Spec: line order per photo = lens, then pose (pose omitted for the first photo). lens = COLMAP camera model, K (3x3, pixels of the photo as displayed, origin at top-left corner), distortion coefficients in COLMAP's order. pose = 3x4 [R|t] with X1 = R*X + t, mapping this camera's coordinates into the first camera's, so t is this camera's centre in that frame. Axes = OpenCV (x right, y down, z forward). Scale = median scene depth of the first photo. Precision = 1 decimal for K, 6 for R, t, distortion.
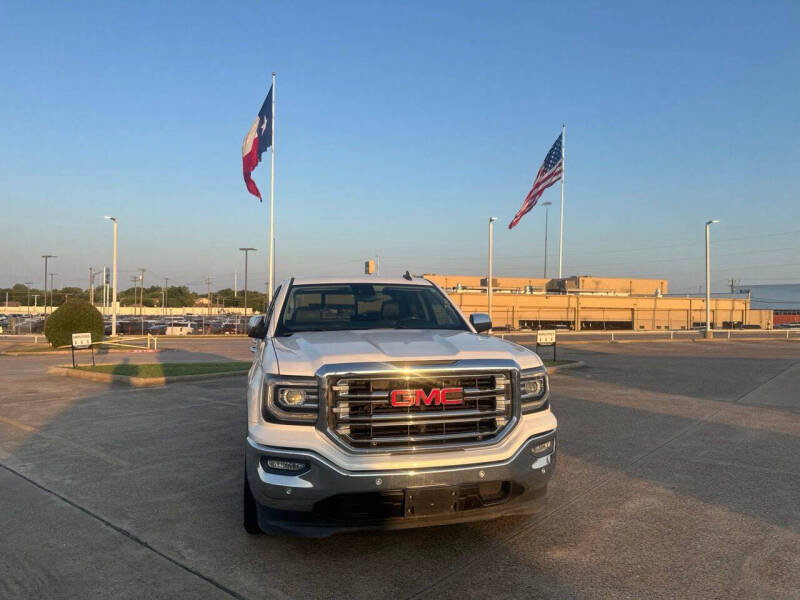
lens RADIAL K [[557.1, 0, 396.3], [0, 557.1, 300.5], [0, 0, 1]] dist [0.093102, -0.126056]
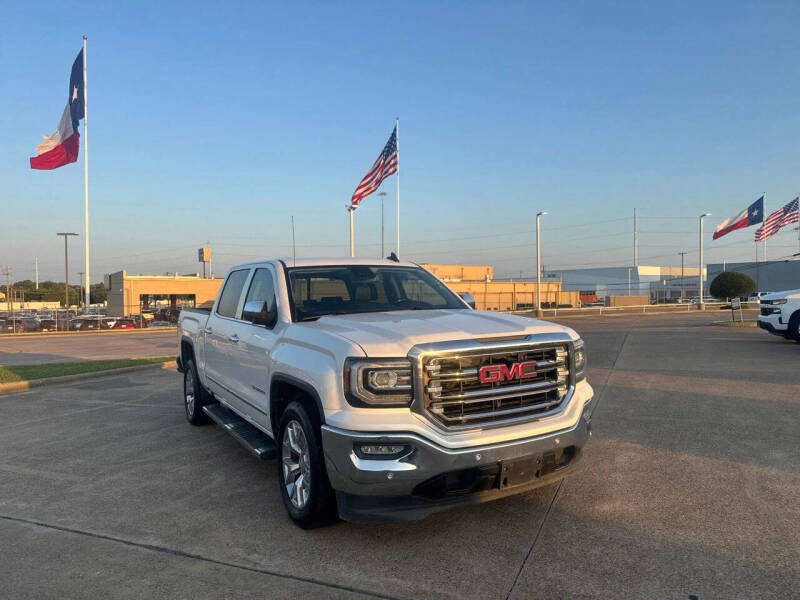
lens RADIAL K [[554.8, 0, 401.7], [0, 554.8, 300.7], [0, 0, 1]] dist [0.088087, -0.110222]
pose [[0.958716, -0.025154, 0.283249, -0.400071], [0.018774, 0.999506, 0.025218, 0.012356], [-0.283744, -0.018860, 0.958715, 0.072690]]
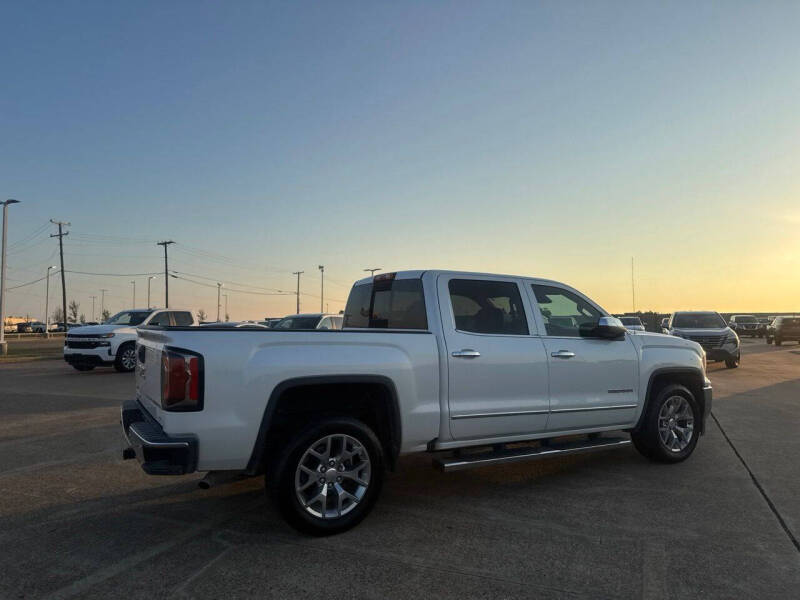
lens RADIAL K [[557.1, 0, 396.3], [0, 557.1, 300.5], [0, 0, 1]] dist [0.093102, -0.126056]
pose [[-0.275910, 0.040567, 0.960327, -1.695753], [-0.016942, 0.998749, -0.047057, 0.073780], [-0.961034, -0.029253, -0.274877, 2.417876]]
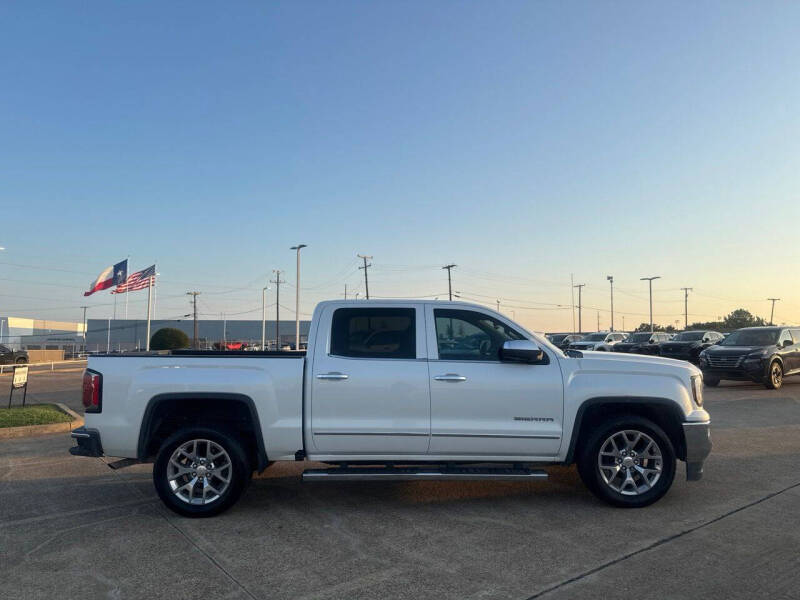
lens RADIAL K [[554.8, 0, 401.7], [0, 554.8, 300.7], [0, 0, 1]] dist [0.088087, -0.110222]
pose [[0.234092, 0.066151, 0.969961, -1.859536], [-0.006638, 0.997768, -0.066445, 0.032572], [-0.972192, 0.009116, 0.234009, 1.372964]]
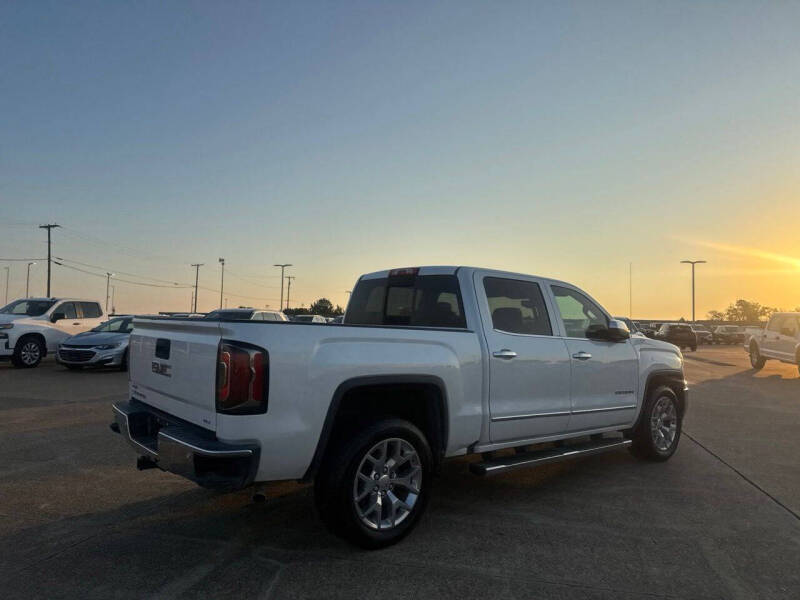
lens RADIAL K [[557.1, 0, 396.3], [0, 557.1, 300.5], [0, 0, 1]] dist [0.093102, -0.126056]
pose [[-0.441012, 0.027357, 0.897084, -1.516498], [-0.040646, 0.997901, -0.050413, 0.087100], [-0.896580, -0.058695, -0.438974, 2.686411]]
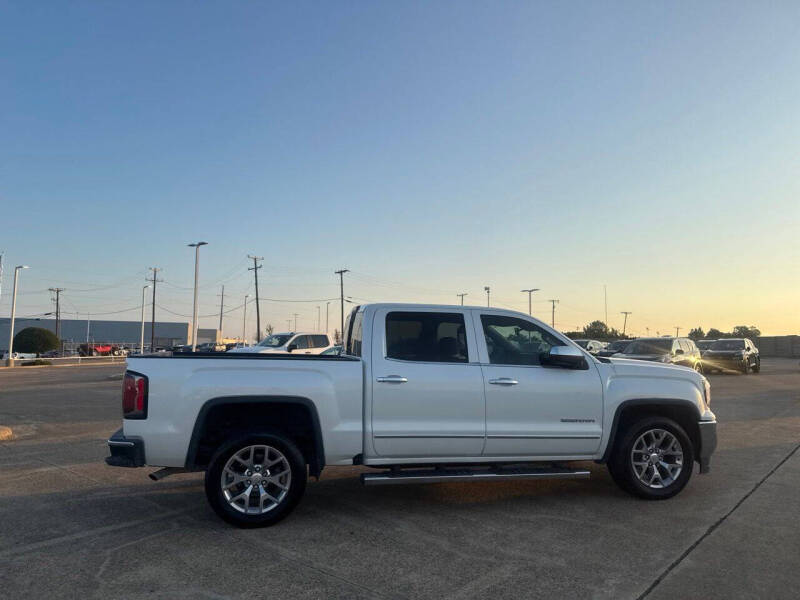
lens RADIAL K [[557.1, 0, 396.3], [0, 557.1, 300.5], [0, 0, 1]] dist [0.093102, -0.126056]
pose [[0.031547, 0.079436, 0.996341, -1.949255], [-0.021538, 0.996659, -0.078779, 0.042878], [-0.999270, -0.018974, 0.033153, 1.838298]]
